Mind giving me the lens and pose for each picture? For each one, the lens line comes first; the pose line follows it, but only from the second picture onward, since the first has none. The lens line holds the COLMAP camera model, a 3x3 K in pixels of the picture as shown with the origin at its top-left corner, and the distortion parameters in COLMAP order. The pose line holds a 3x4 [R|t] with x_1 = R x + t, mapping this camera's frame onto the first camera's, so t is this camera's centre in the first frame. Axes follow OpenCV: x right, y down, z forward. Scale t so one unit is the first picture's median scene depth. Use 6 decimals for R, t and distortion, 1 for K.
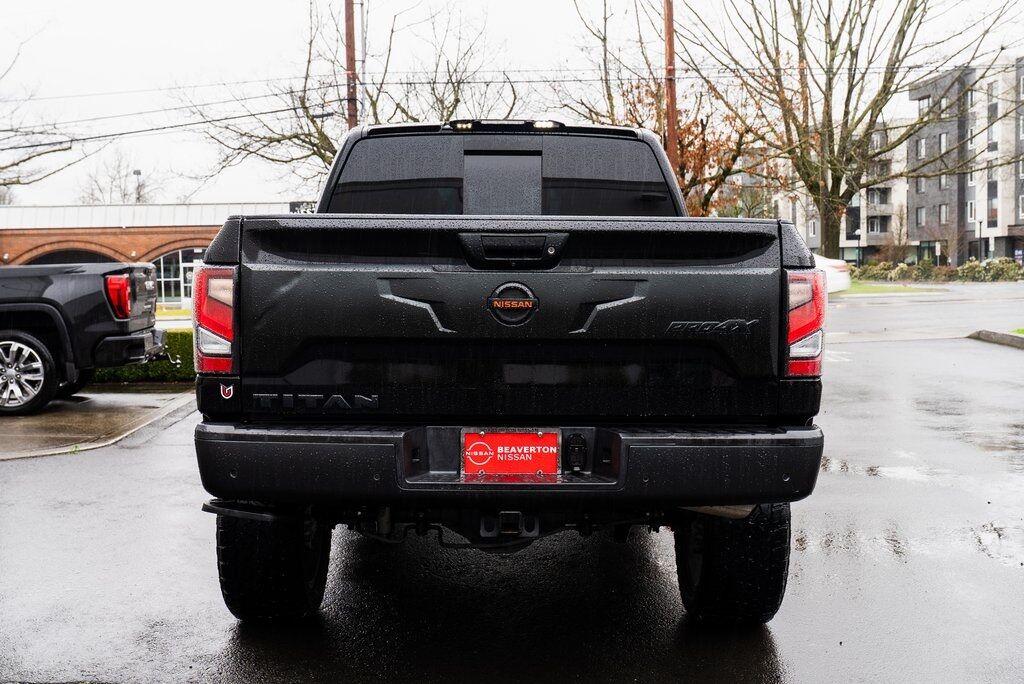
lens RADIAL K [[1185.0, 0, 511.4], [0, 1185.0, 340.2], [0, 0, 1]] dist [0.015006, 0.000000]
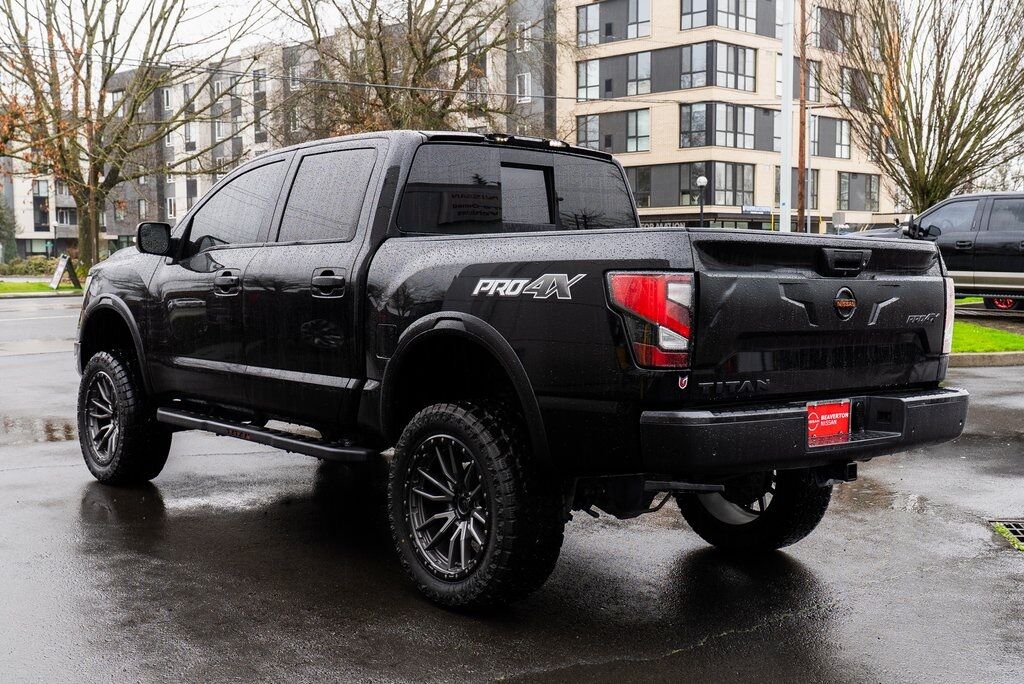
lens RADIAL K [[1206.0, 0, 512.1], [0, 1206.0, 344.2], [0, 0, 1]] dist [0.011317, 0.000000]
pose [[0.776213, -0.028689, 0.629818, -0.733866], [0.023874, 0.999585, 0.016108, -0.010707], [-0.630018, 0.002533, 0.776576, 0.135860]]
